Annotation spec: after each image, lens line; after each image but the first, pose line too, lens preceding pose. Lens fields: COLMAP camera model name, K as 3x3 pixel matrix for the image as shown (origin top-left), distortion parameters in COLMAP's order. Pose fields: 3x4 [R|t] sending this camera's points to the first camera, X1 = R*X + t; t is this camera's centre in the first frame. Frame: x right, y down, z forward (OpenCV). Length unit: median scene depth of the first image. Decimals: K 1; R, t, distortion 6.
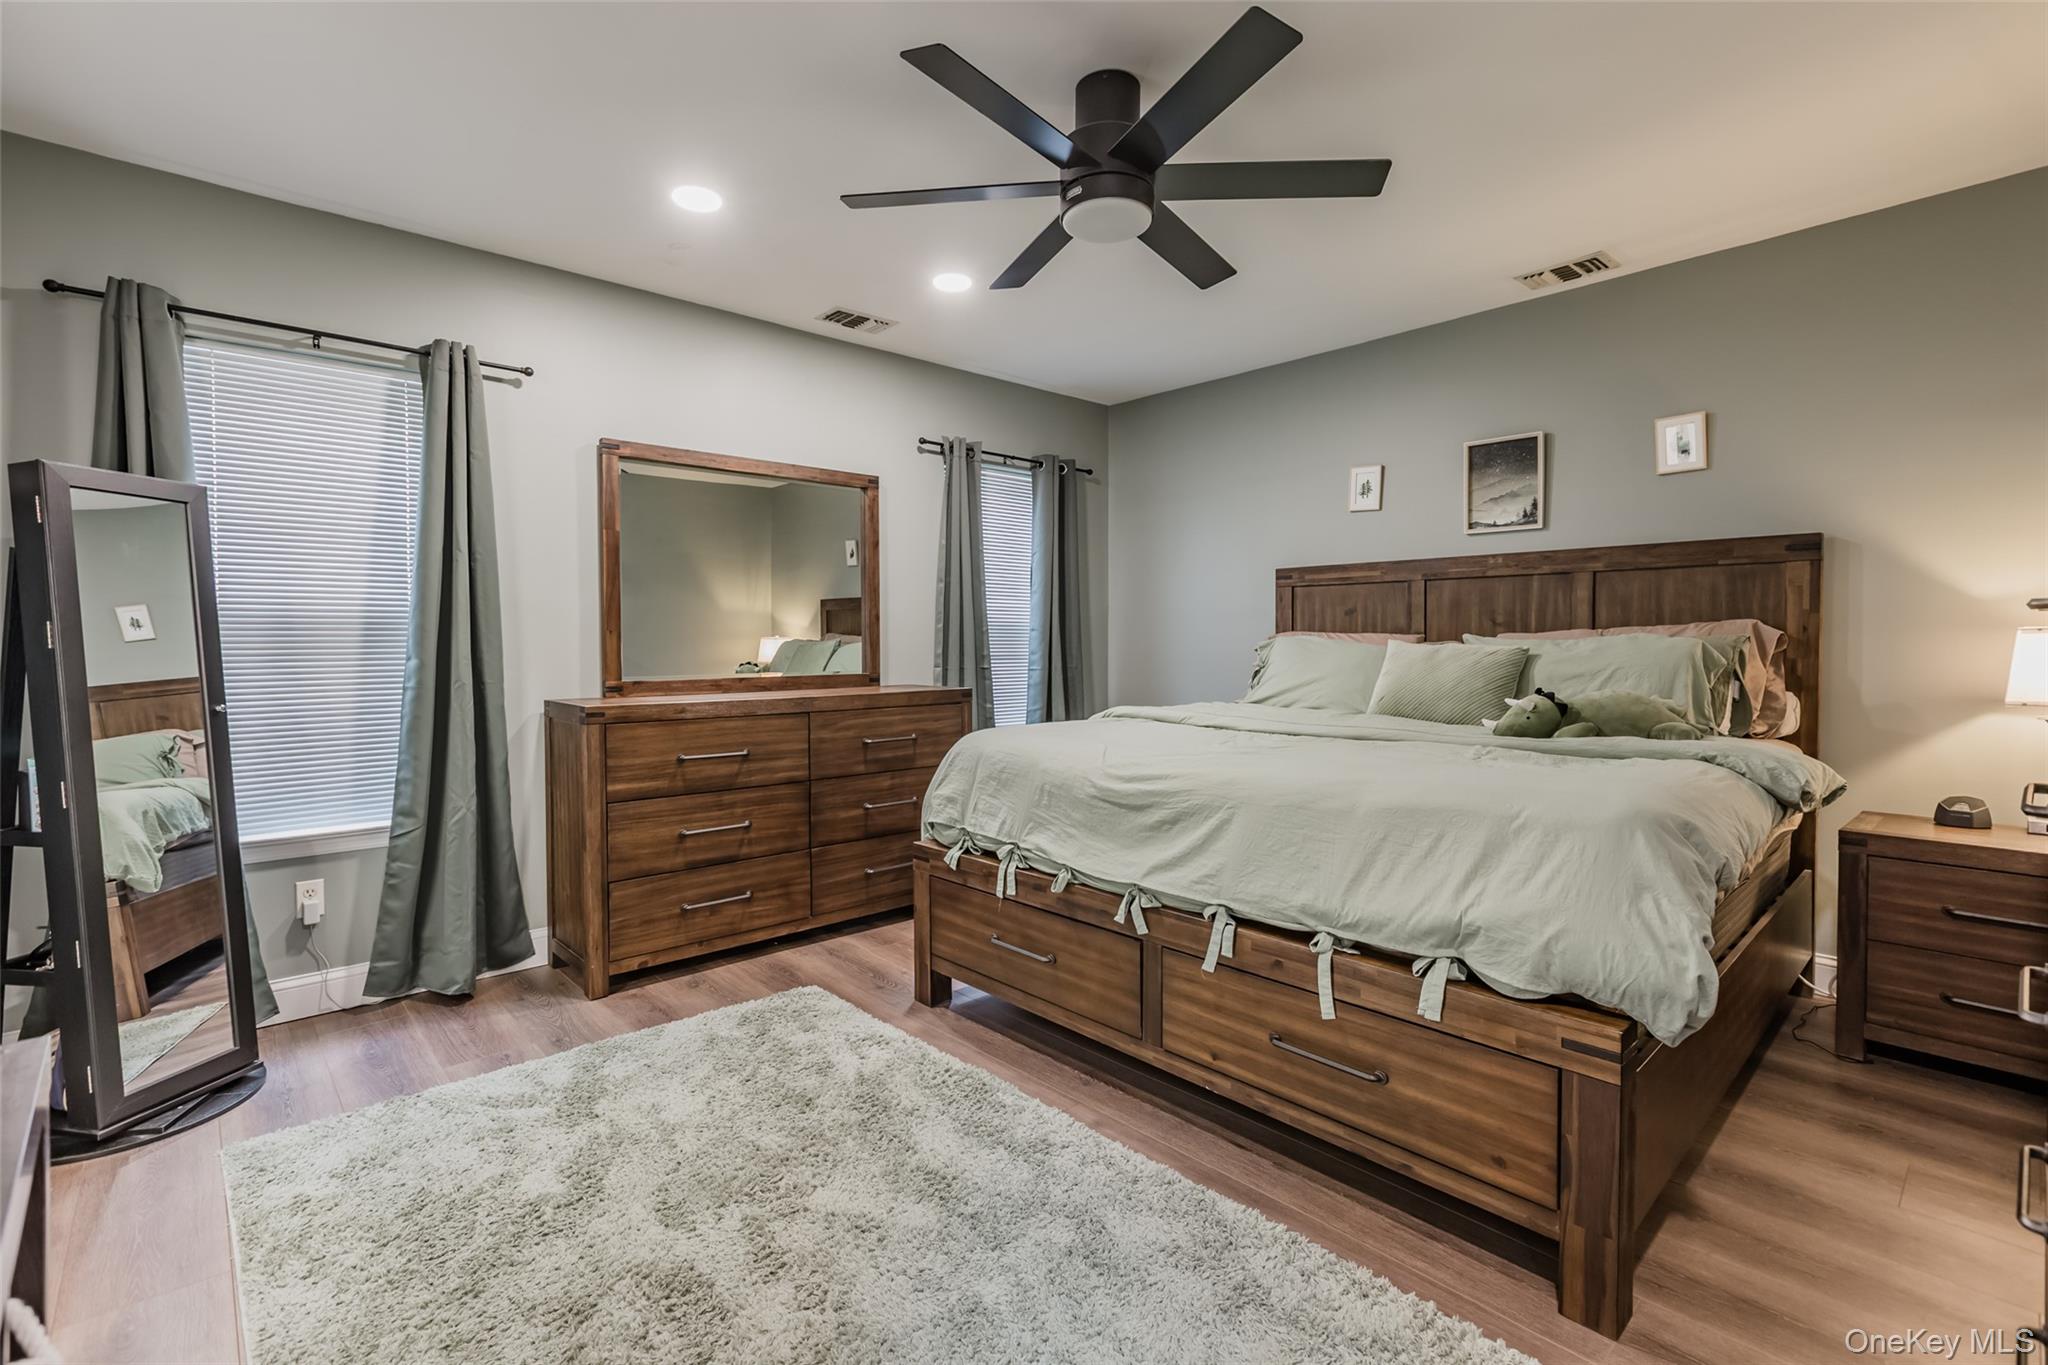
lens RADIAL K [[922.5, 0, 1021.4], [0, 922.5, 663.7], [0, 0, 1]] dist [0.000033, 0.000490]
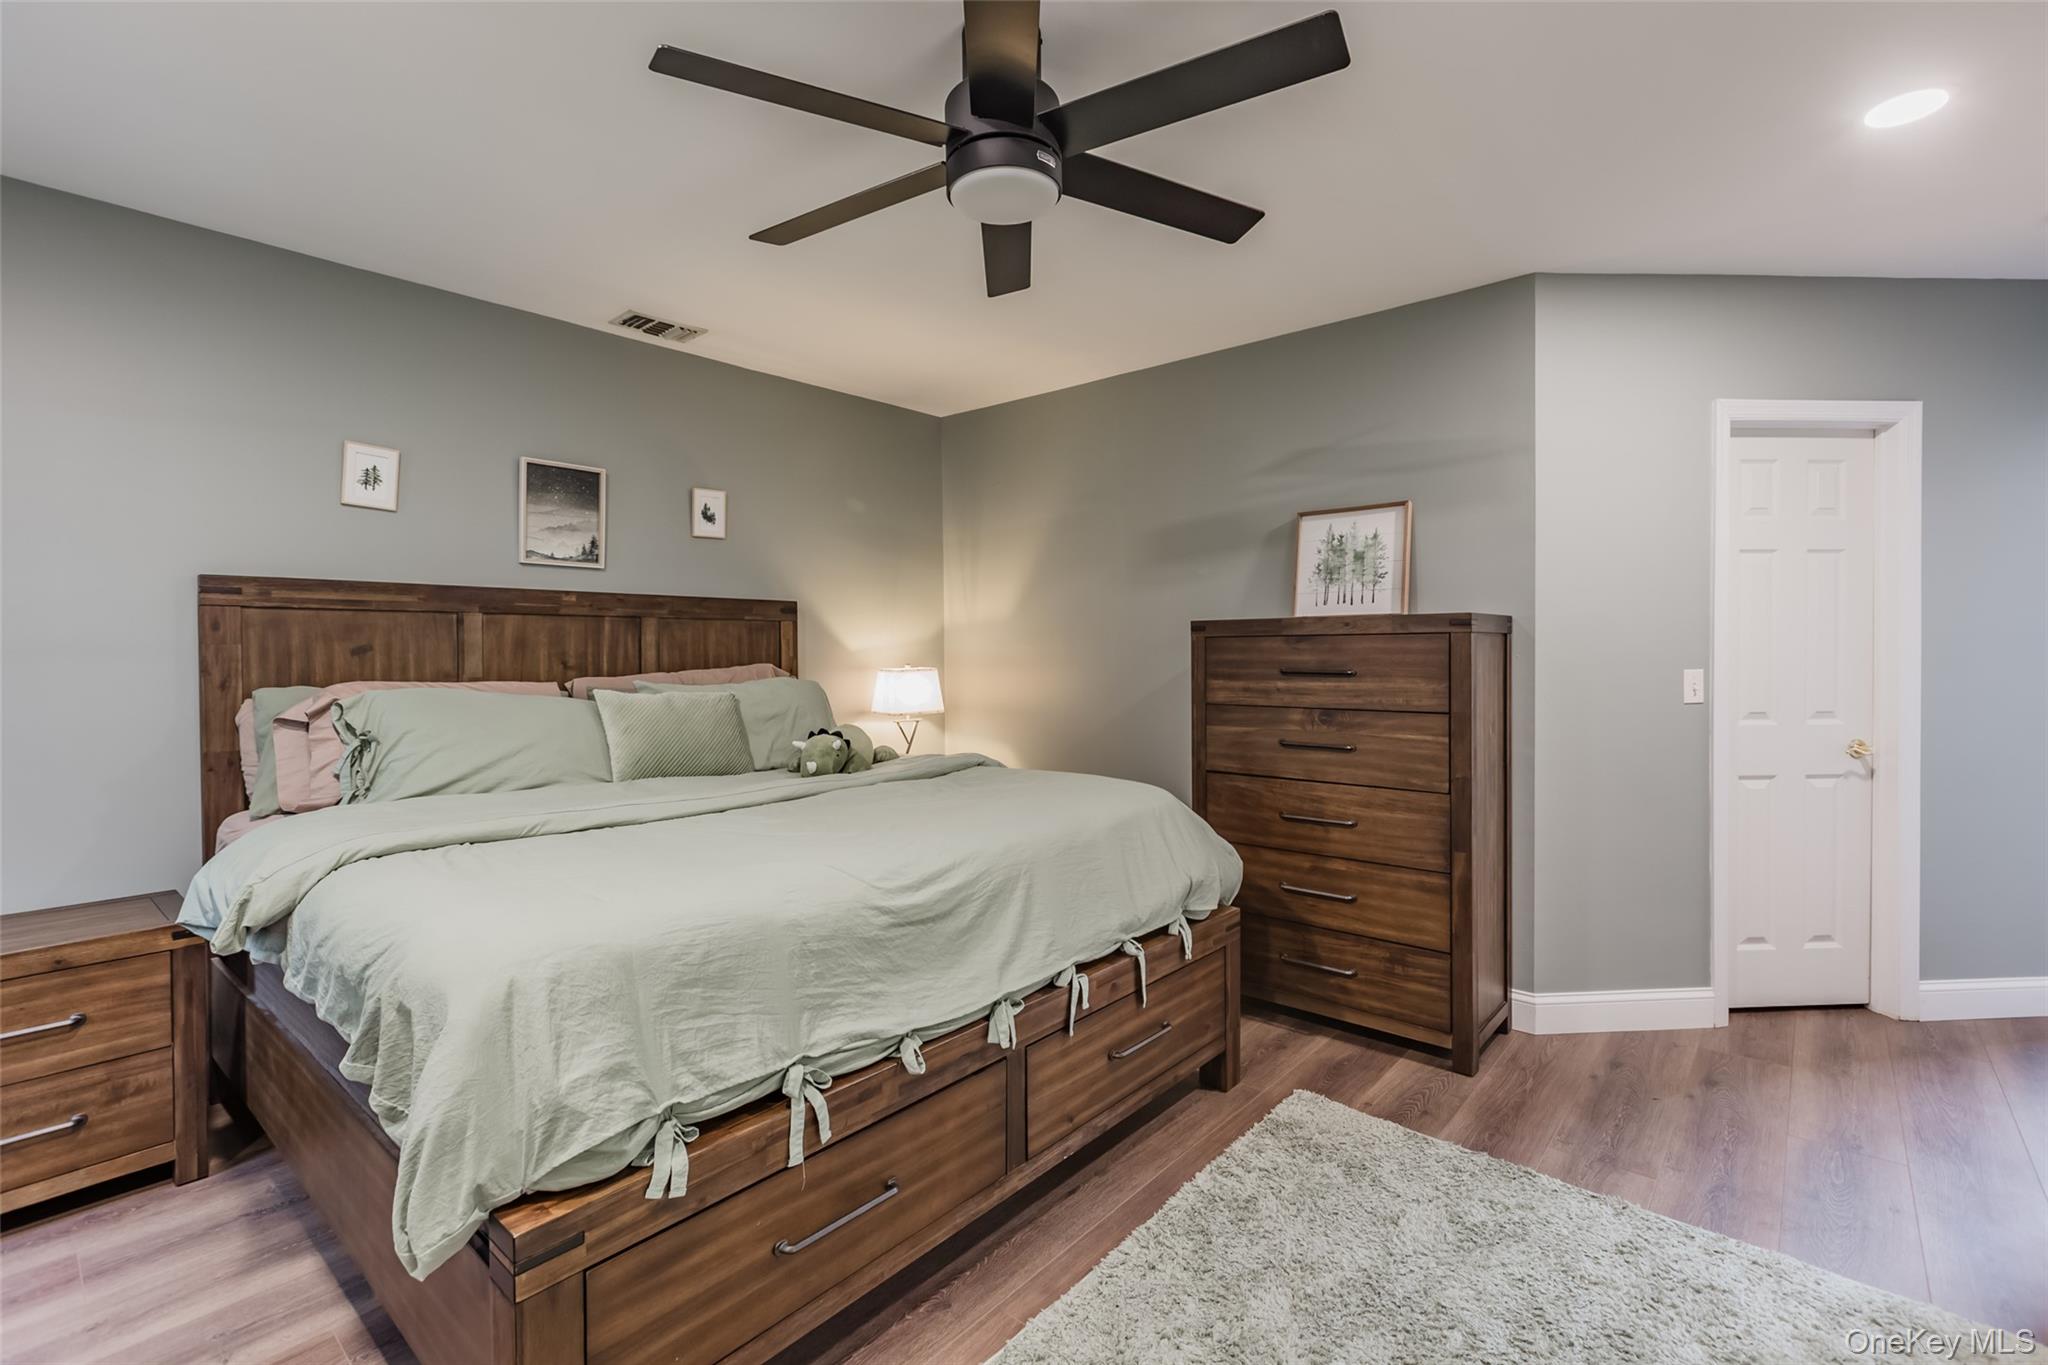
lens RADIAL K [[922.5, 0, 1021.4], [0, 922.5, 663.7], [0, 0, 1]] dist [0.000033, 0.000490]
pose [[-0.116263, -0.010778, 0.993160, -0.471101], [0.029679, 0.999457, 0.014321, -0.049754], [-0.992775, 0.031141, -0.115880, 0.707158]]
